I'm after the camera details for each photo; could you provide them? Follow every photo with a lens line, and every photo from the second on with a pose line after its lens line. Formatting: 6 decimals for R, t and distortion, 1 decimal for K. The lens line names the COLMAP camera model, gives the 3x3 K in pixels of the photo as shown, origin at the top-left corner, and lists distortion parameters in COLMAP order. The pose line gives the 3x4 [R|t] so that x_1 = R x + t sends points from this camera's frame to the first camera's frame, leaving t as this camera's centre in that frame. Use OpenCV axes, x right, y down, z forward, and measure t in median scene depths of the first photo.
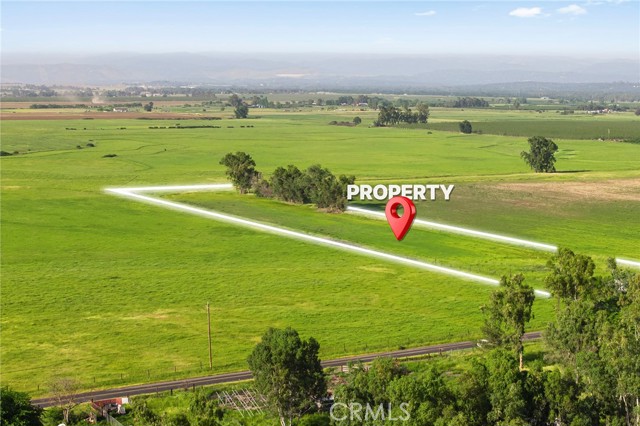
lens RADIAL K [[1273.8, 0, 320.0], [0, 1273.8, 213.0], [0, 0, 1]] dist [-0.063266, -0.337726]
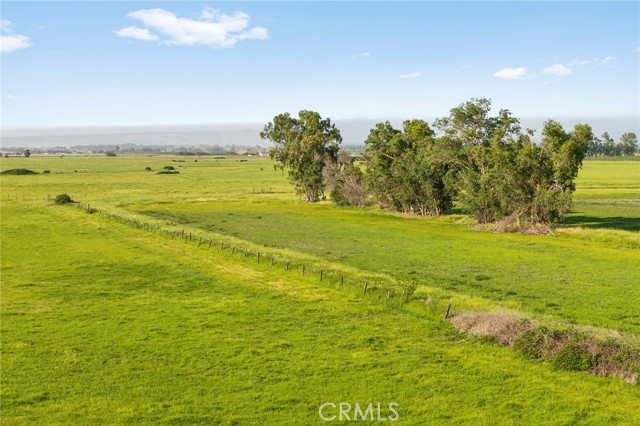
lens RADIAL K [[1273.8, 0, 320.0], [0, 1273.8, 213.0], [0, 0, 1]] dist [-0.063266, -0.337726]
pose [[0.990525, 0.008094, -0.137092, 0.002880], [-0.014836, 0.998726, -0.048234, 0.010087], [0.136527, 0.049811, 0.989383, 0.614793]]
